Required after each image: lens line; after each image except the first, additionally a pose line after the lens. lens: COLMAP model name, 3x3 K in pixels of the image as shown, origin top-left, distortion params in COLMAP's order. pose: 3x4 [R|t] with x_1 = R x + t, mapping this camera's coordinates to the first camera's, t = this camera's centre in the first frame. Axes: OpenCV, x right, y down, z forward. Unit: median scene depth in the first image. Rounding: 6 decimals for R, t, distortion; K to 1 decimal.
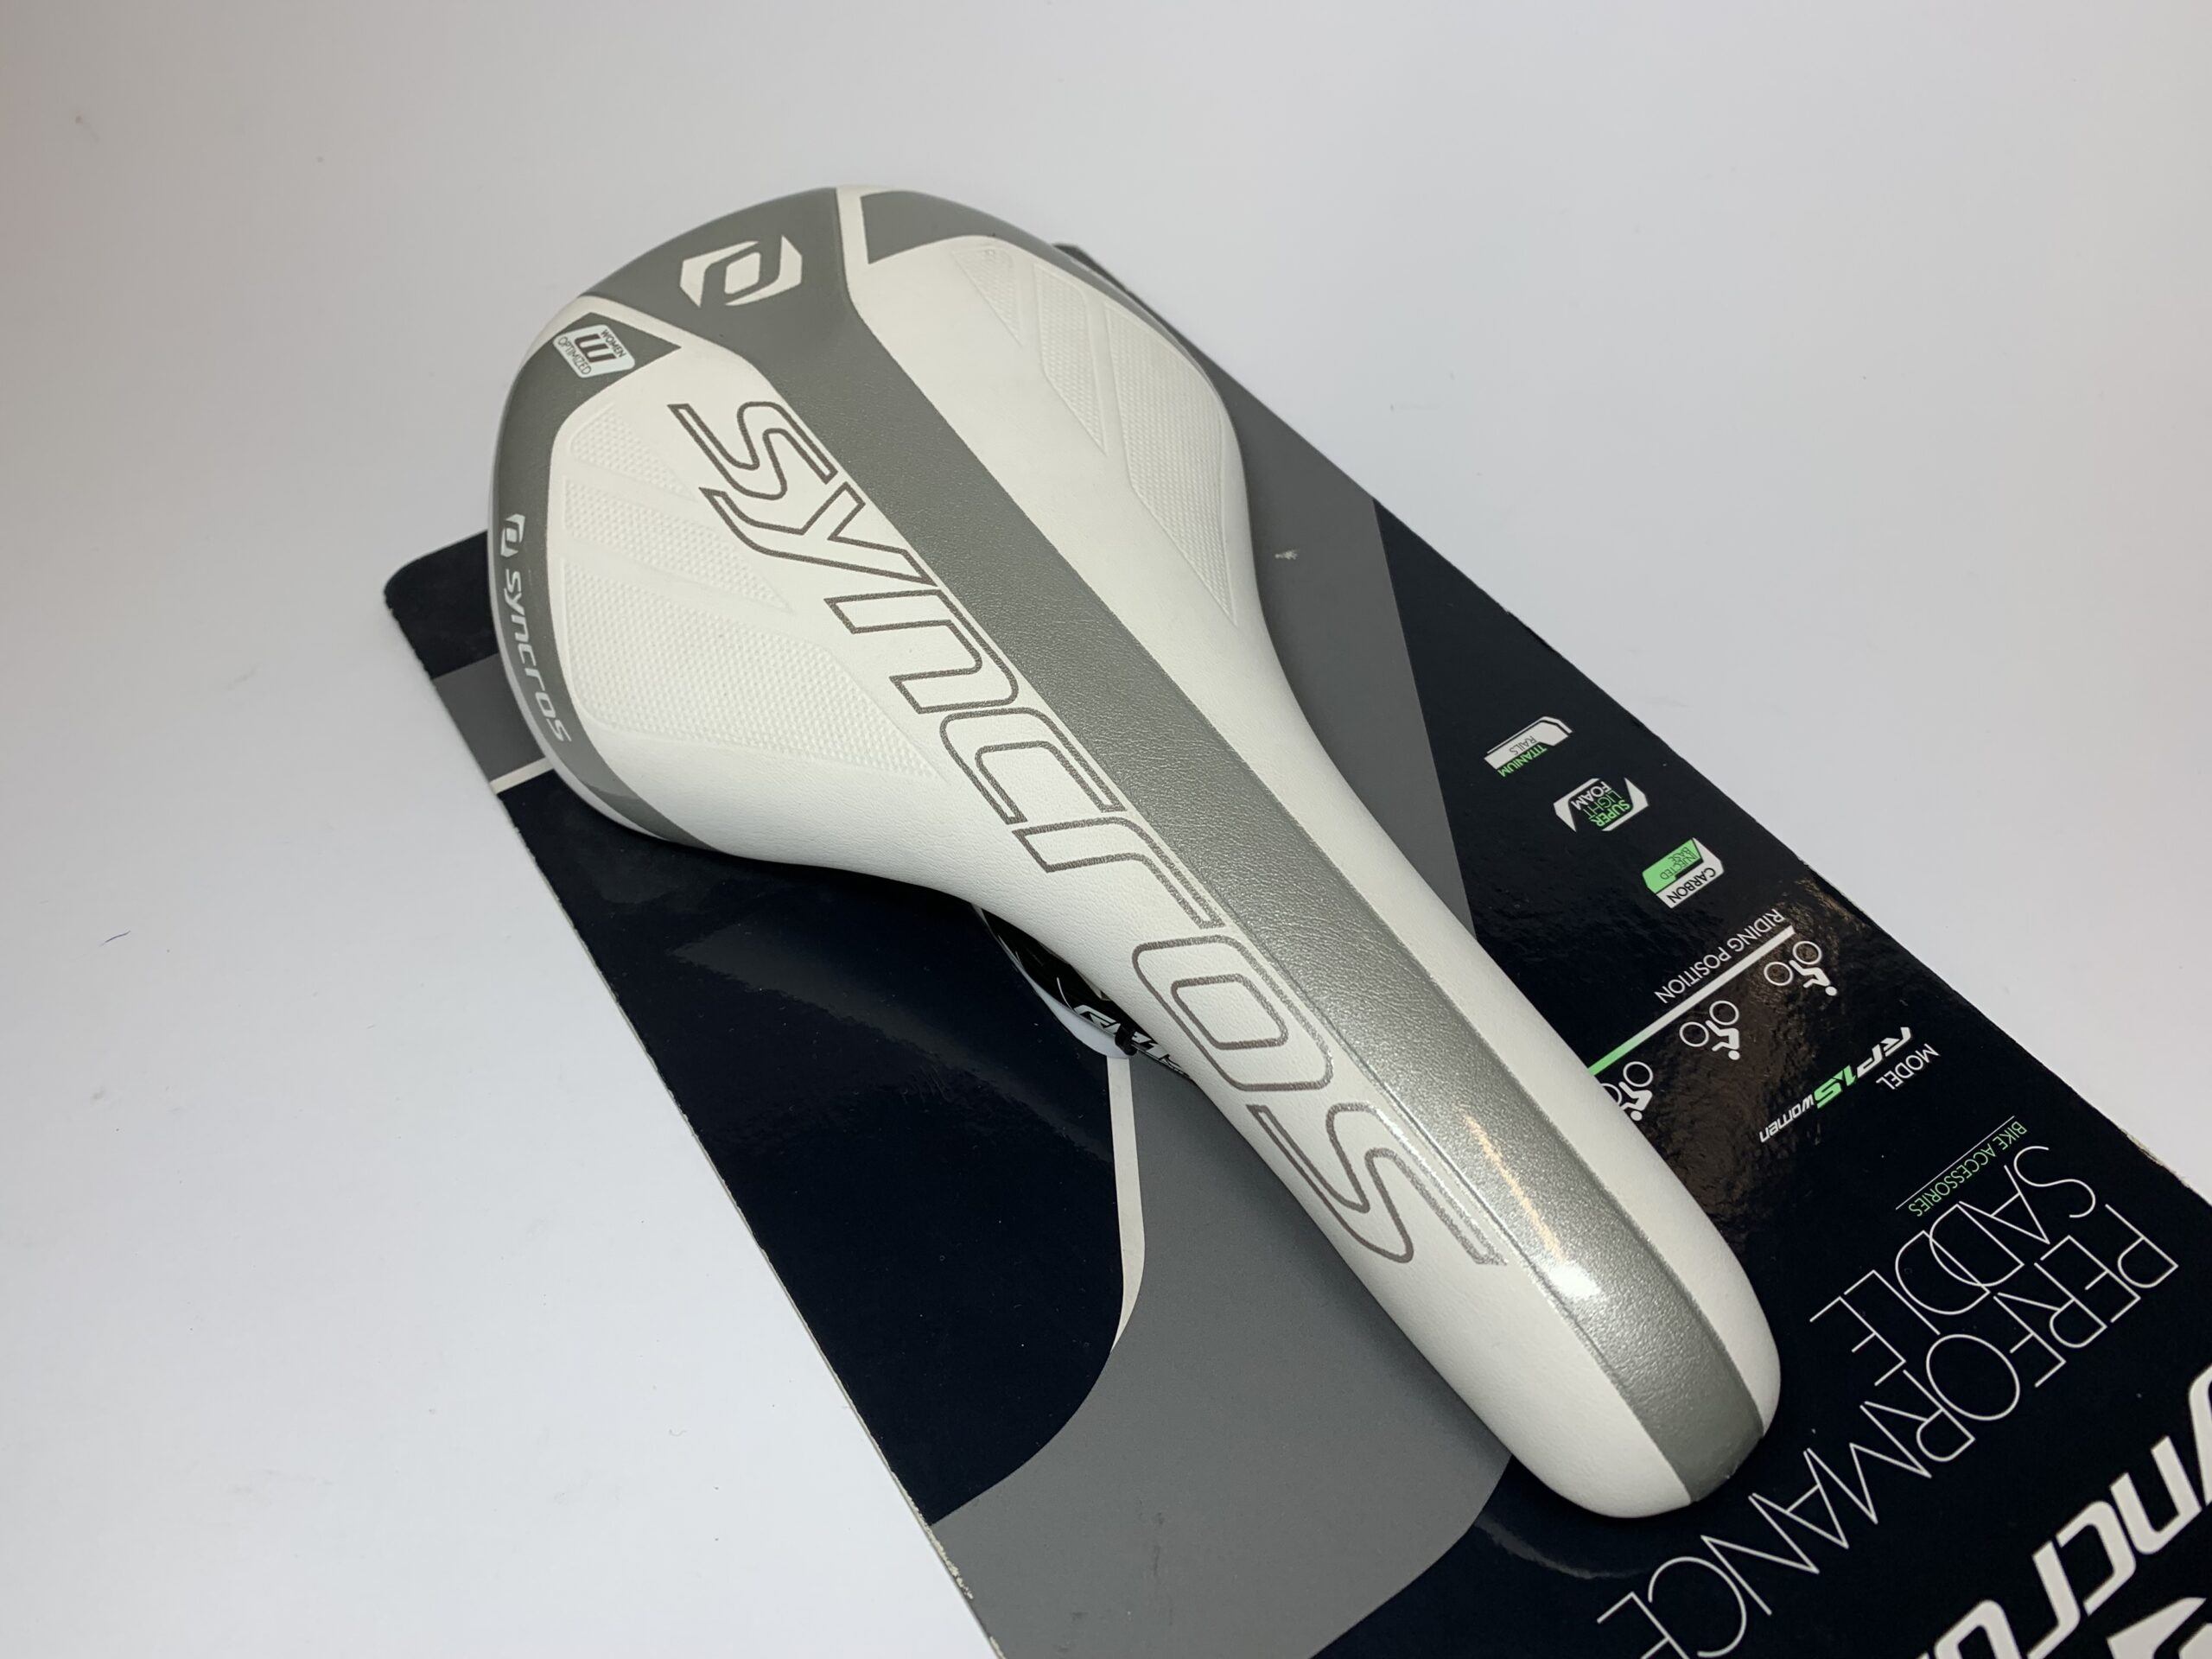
lens RADIAL K [[1779.0, 0, 1106.0], [0, 1779.0, 829.5], [0, 0, 1]] dist [-0.057920, -0.006691]
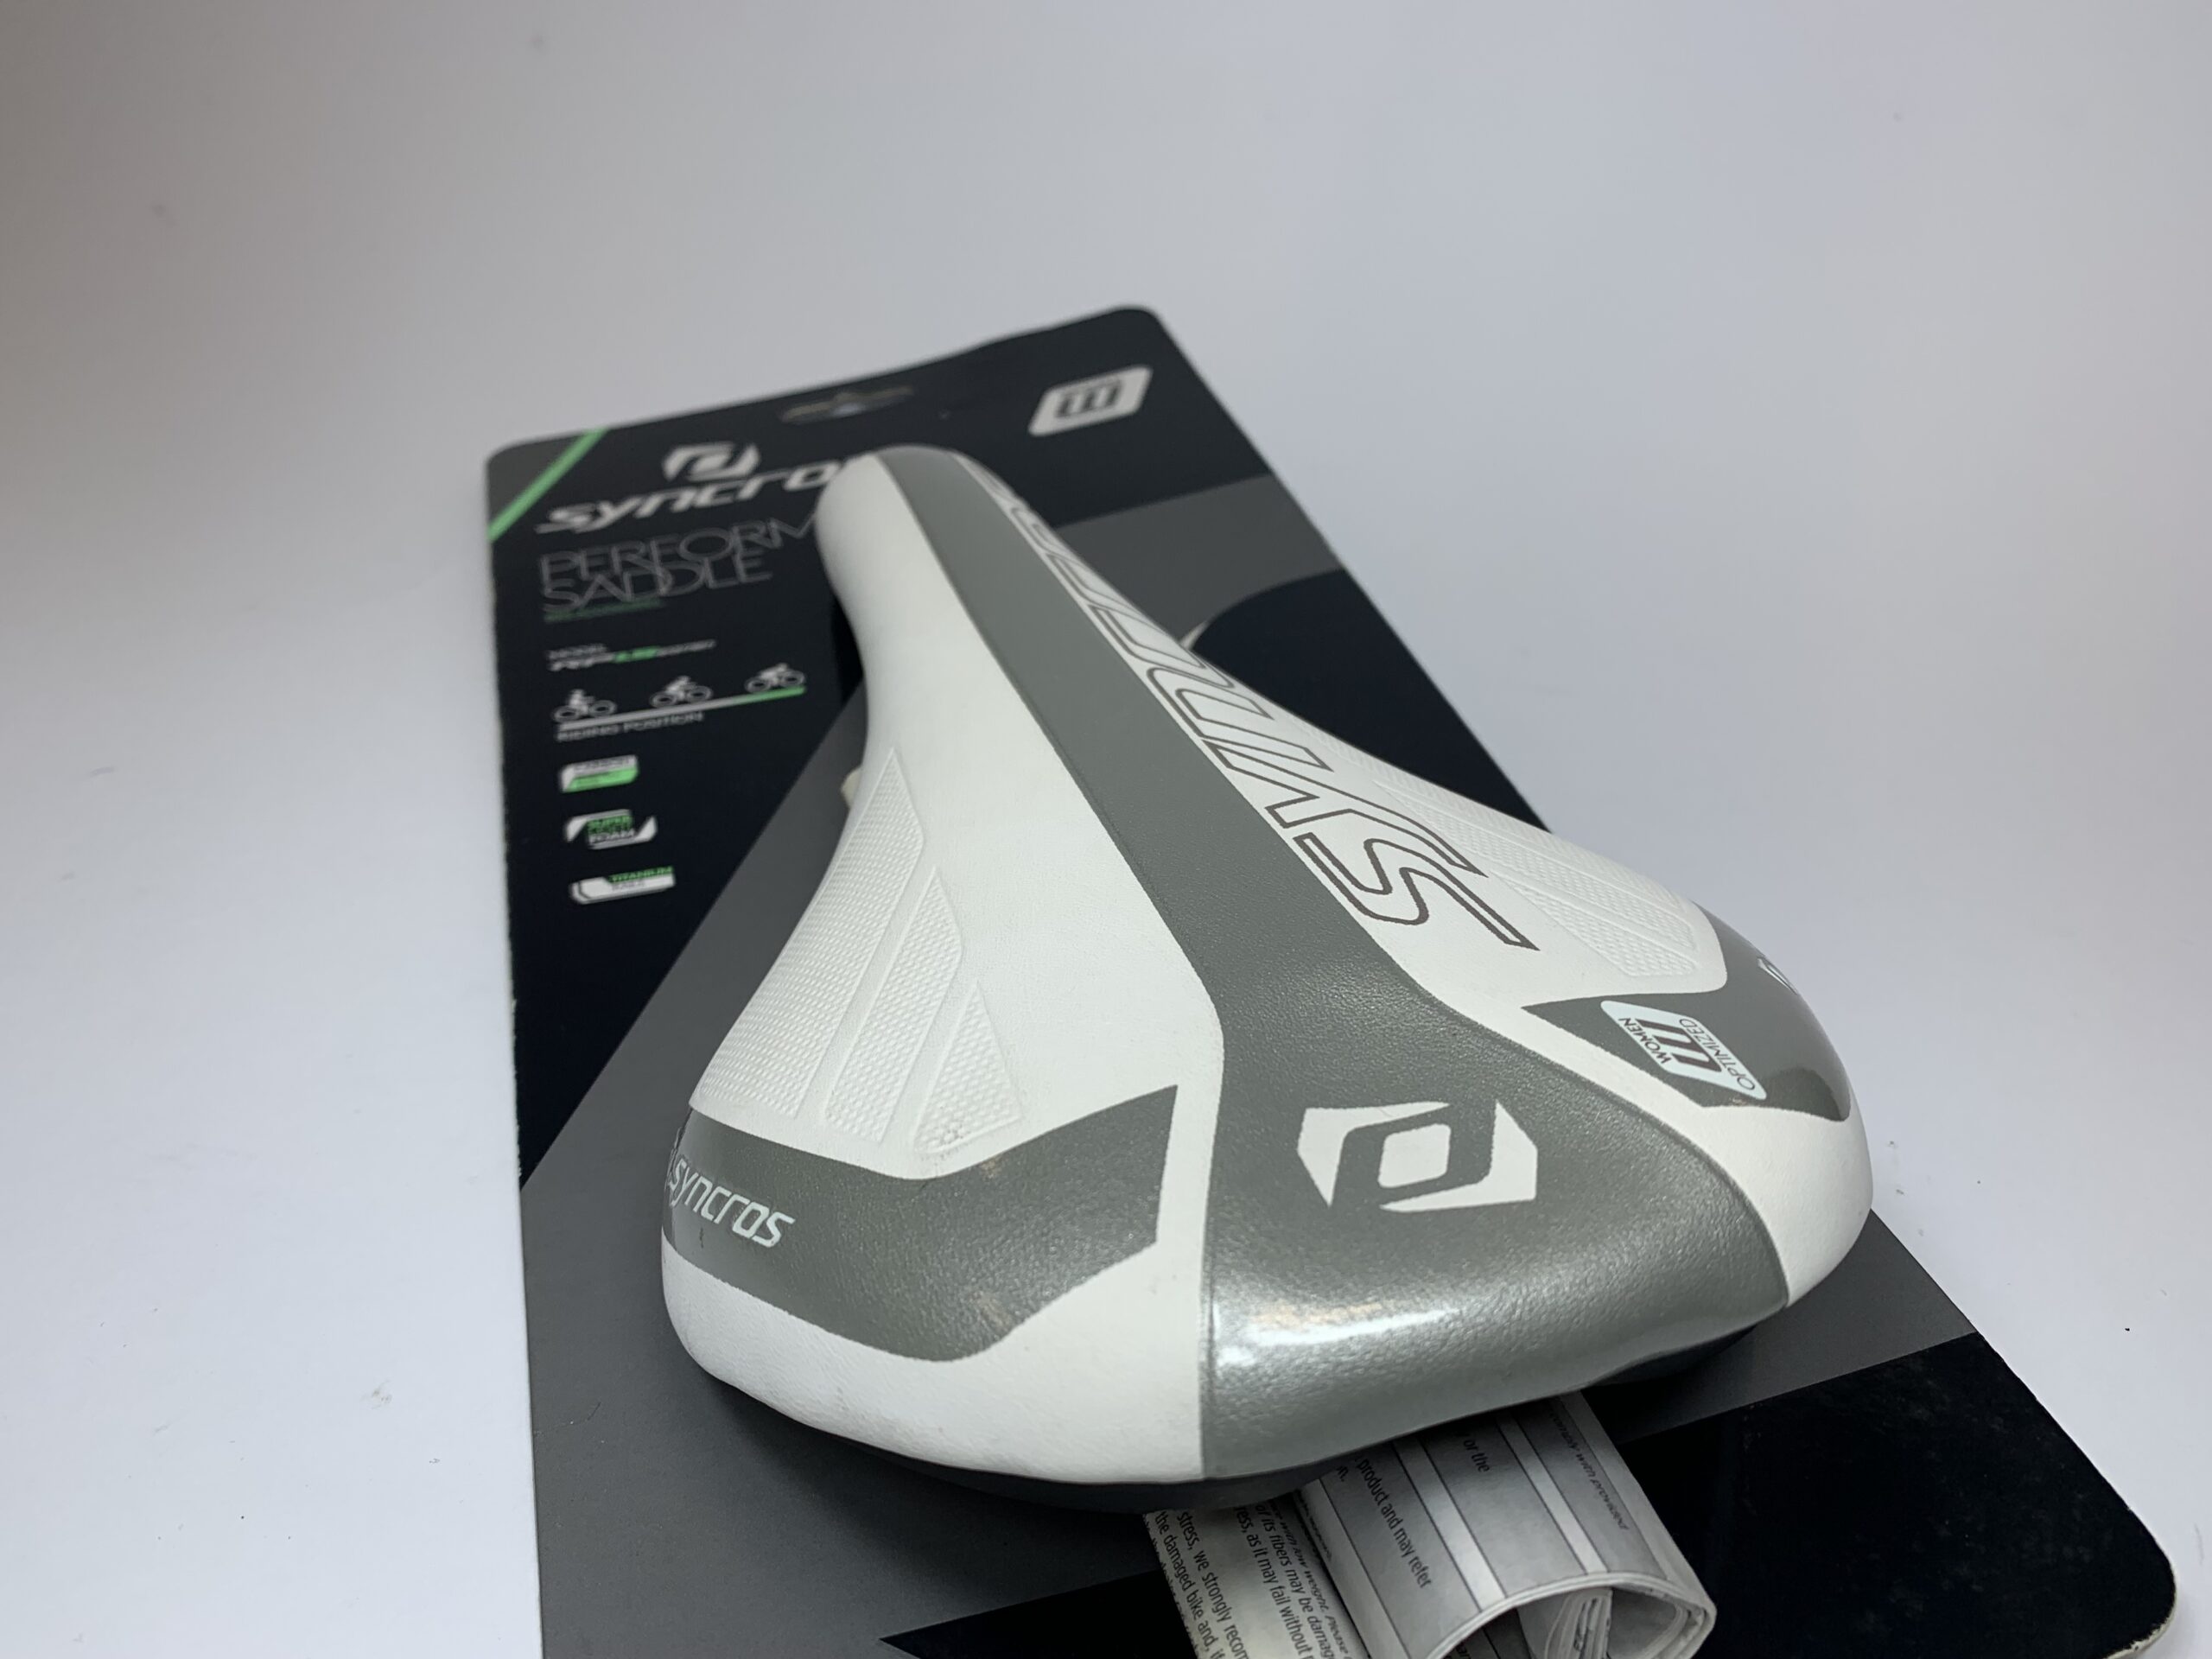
lens RADIAL K [[1694.8, 0, 1106.0], [0, 1694.8, 829.5], [0, 0, 1]] dist [-0.005378, -0.004088]
pose [[-0.956479, -0.106847, 0.271535, -0.268031], [0.266779, 0.056812, 0.962082, -0.904991], [-0.118222, 0.992651, -0.025835, 1.020460]]
